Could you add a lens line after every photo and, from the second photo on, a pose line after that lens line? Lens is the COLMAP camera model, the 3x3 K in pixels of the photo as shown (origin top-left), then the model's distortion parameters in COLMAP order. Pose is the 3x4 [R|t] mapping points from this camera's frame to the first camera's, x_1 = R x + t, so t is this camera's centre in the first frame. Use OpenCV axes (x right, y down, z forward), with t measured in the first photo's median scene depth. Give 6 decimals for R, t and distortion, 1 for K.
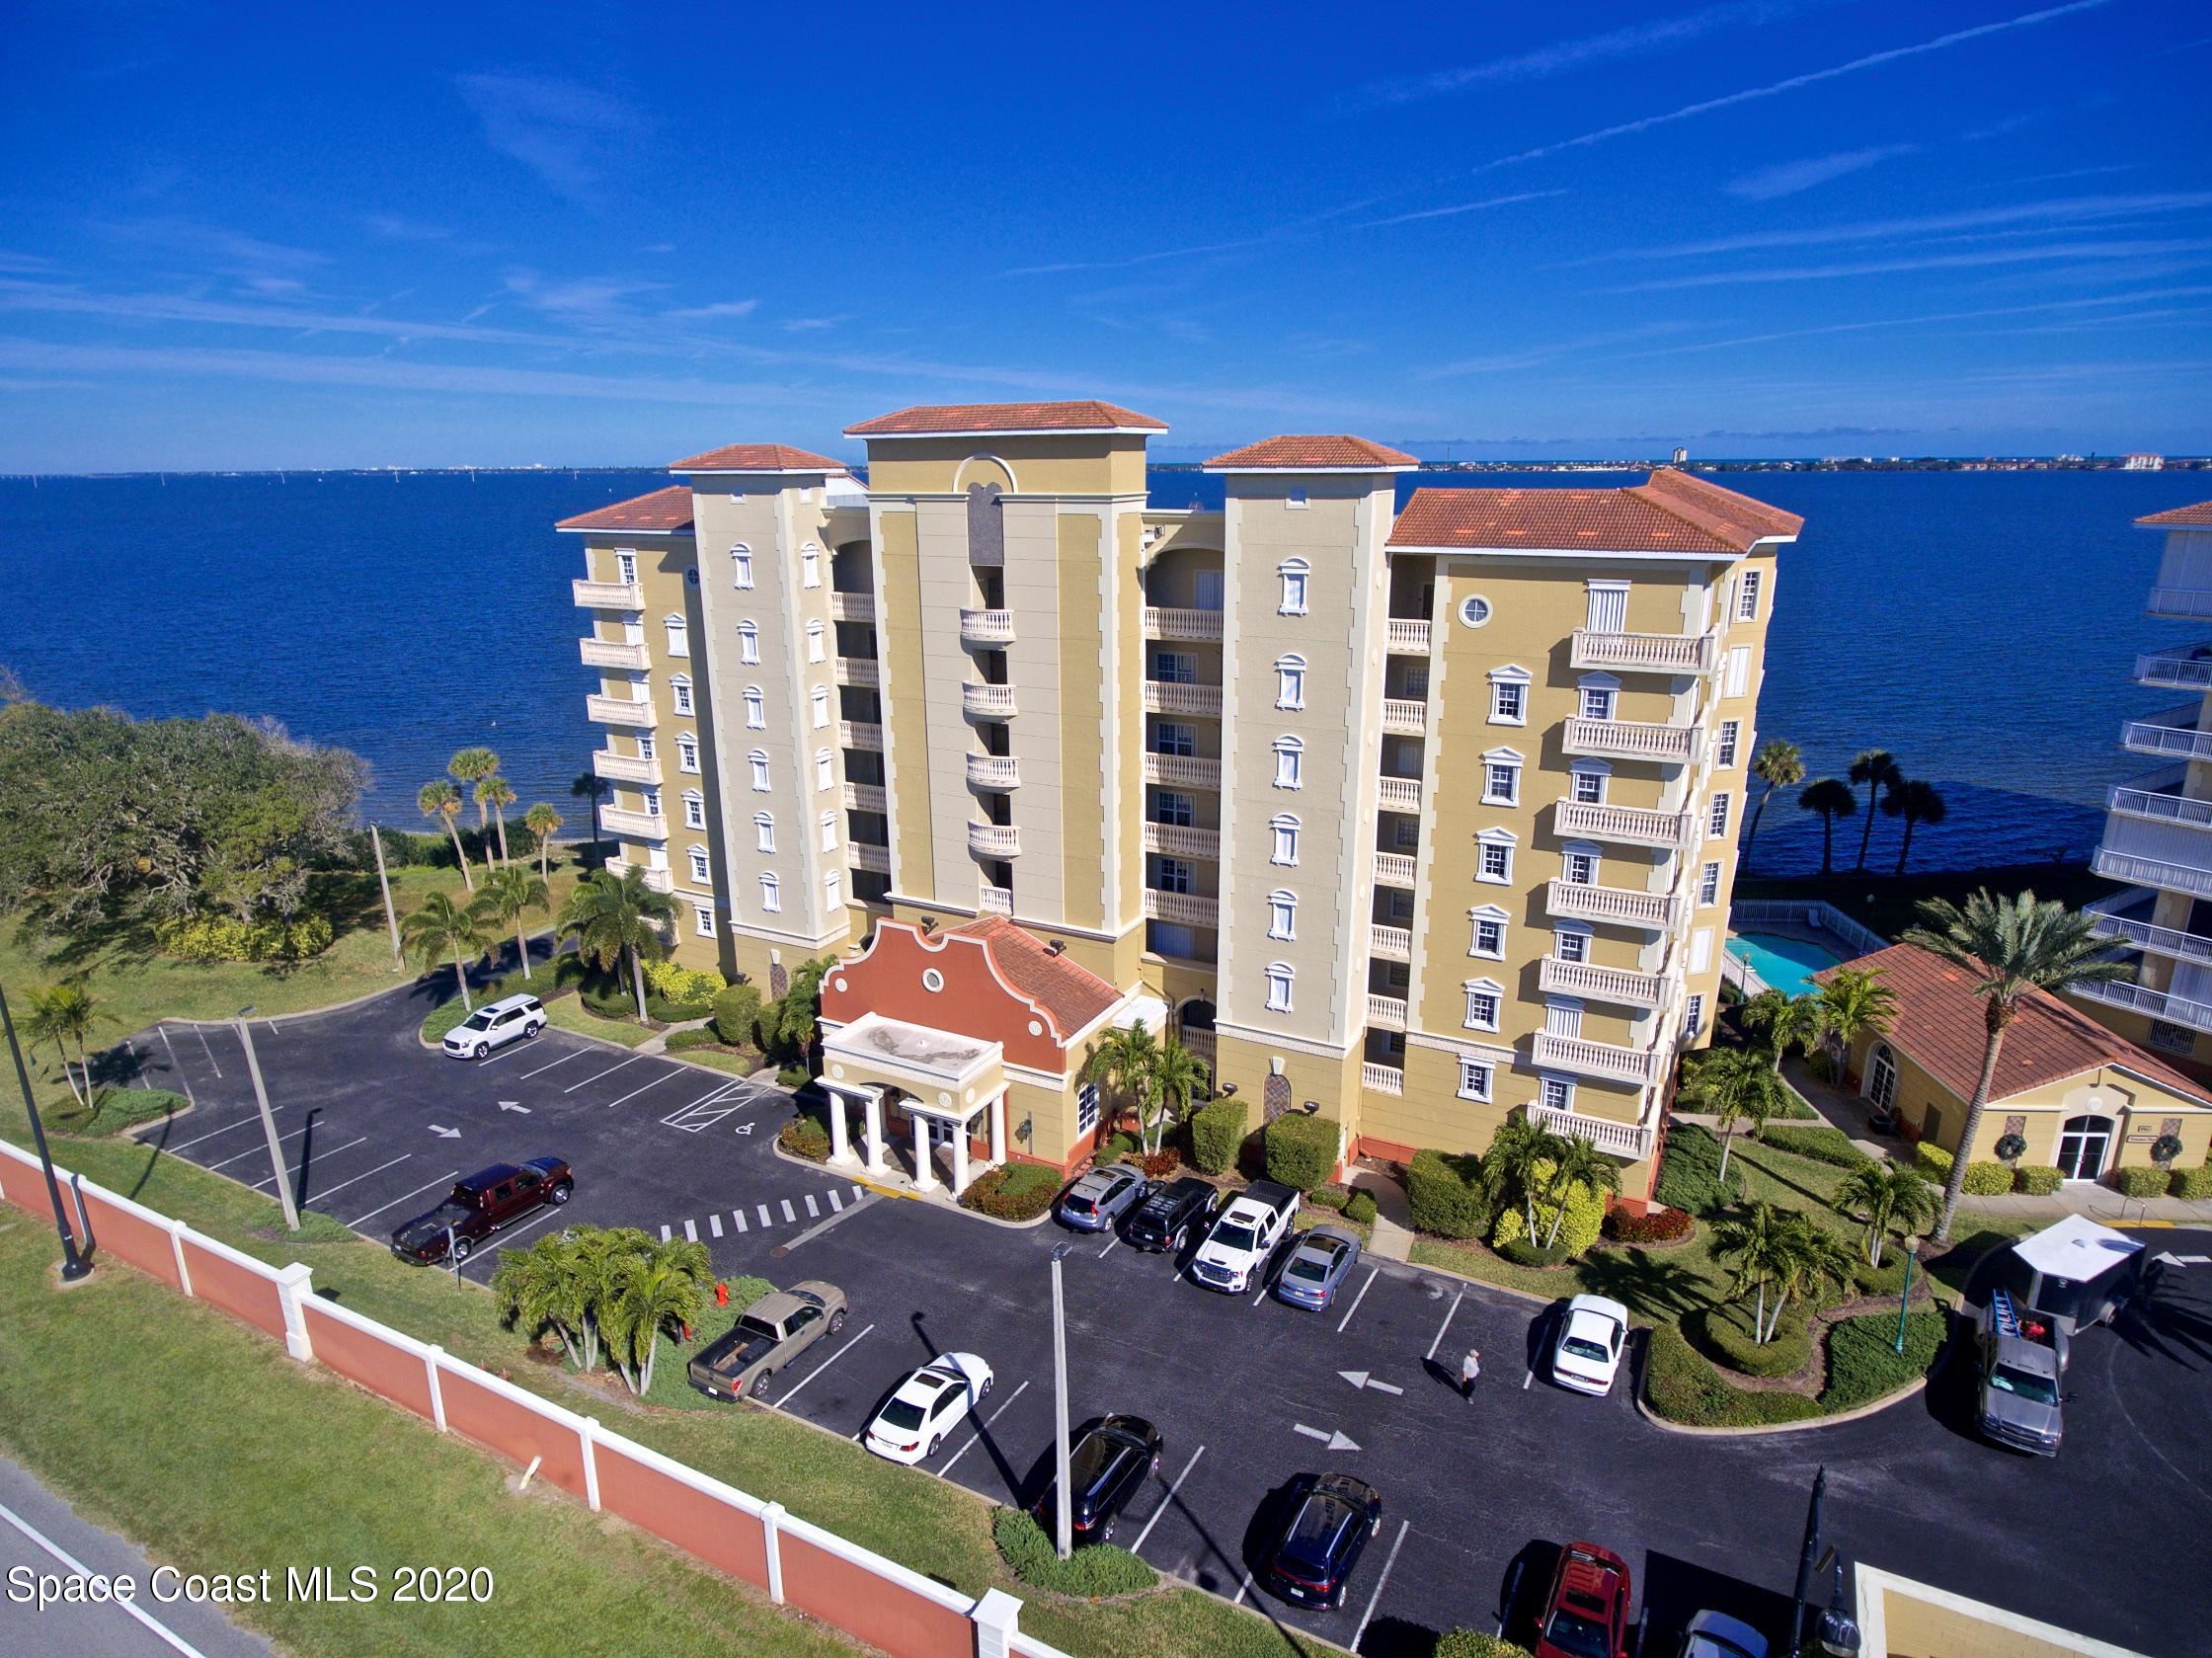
lens RADIAL K [[1299.0, 0, 1096.8], [0, 1299.0, 845.2], [0, 0, 1]] dist [-0.005523, 0.002849]
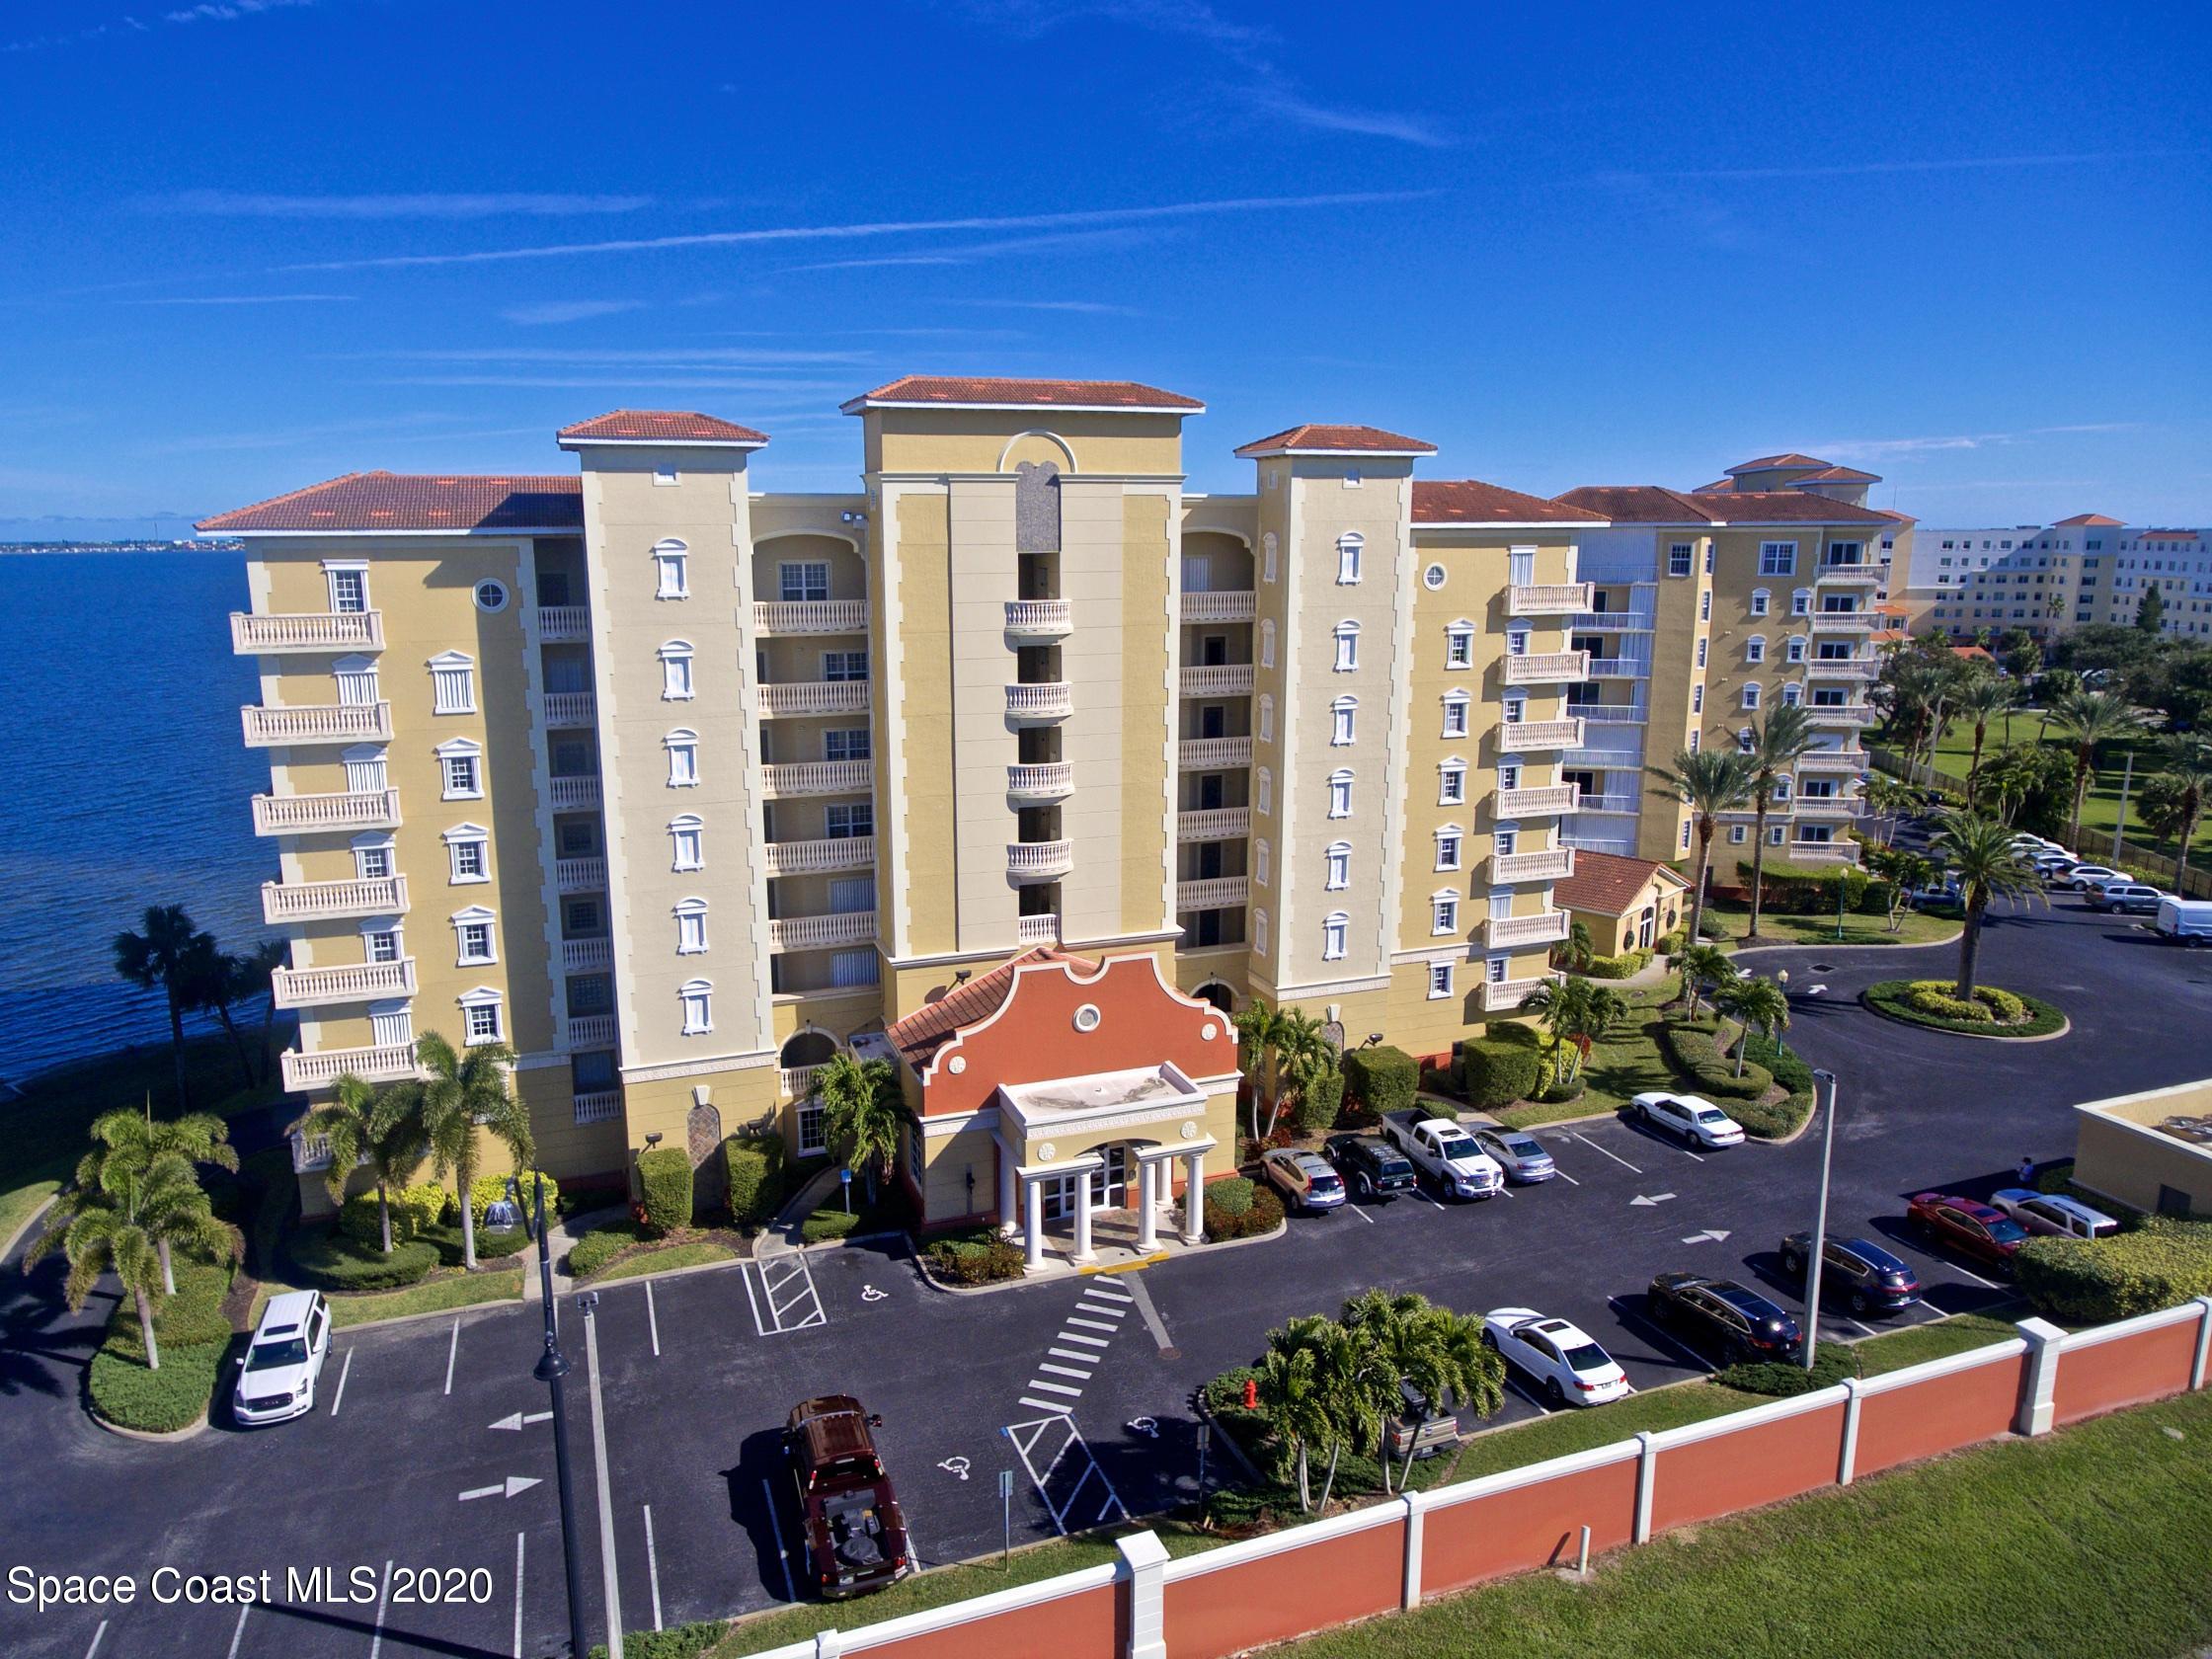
lens RADIAL K [[1396.7, 0, 1032.2], [0, 1396.7, 812.4], [0, 0, 1]] dist [-0.005977, 0.005310]
pose [[0.682491, -0.140476, 0.717267, -0.819397], [0.209093, 0.977868, -0.007441, -0.032221], [-0.700347, 0.155054, 0.696759, 0.357065]]
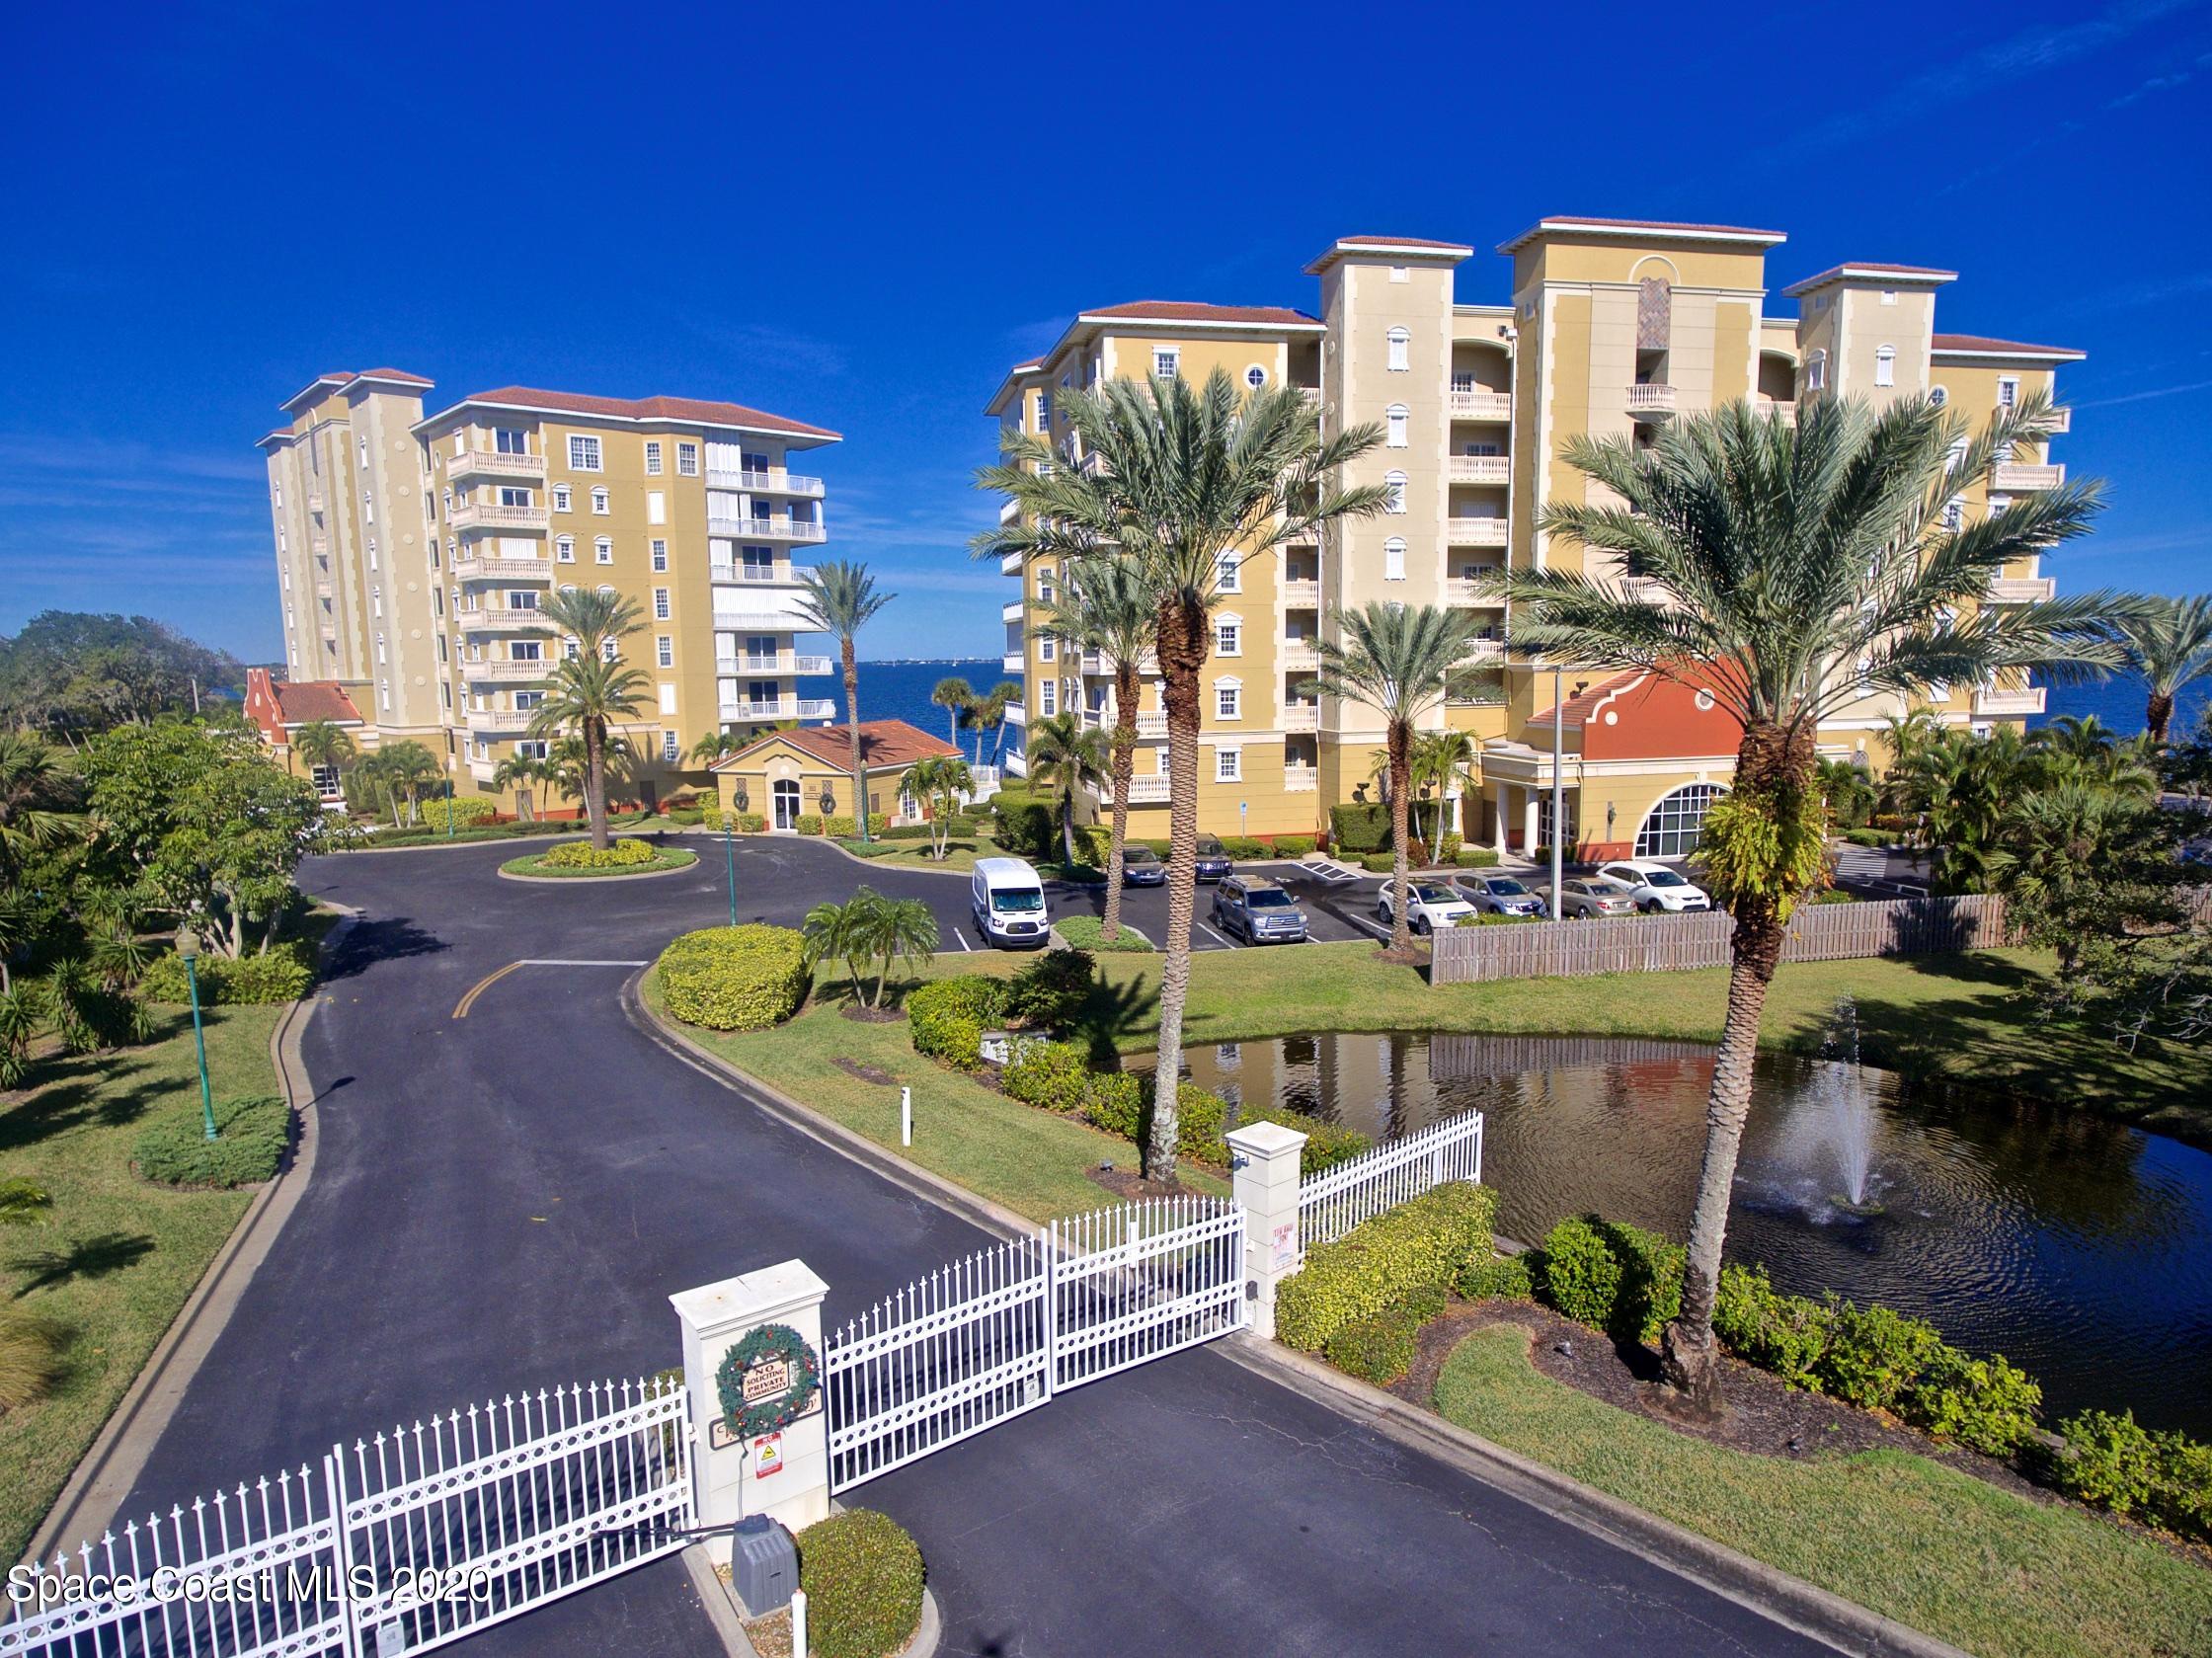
lens RADIAL K [[1325.7, 0, 1113.5], [0, 1325.7, 841.4], [0, 0, 1]] dist [-0.001204, 0.001134]
pose [[0.941871, 0.040380, -0.333540, 1.576059], [-0.087647, 0.987906, -0.127902, 0.424627], [0.324342, 0.149701, 0.934019, -0.257916]]
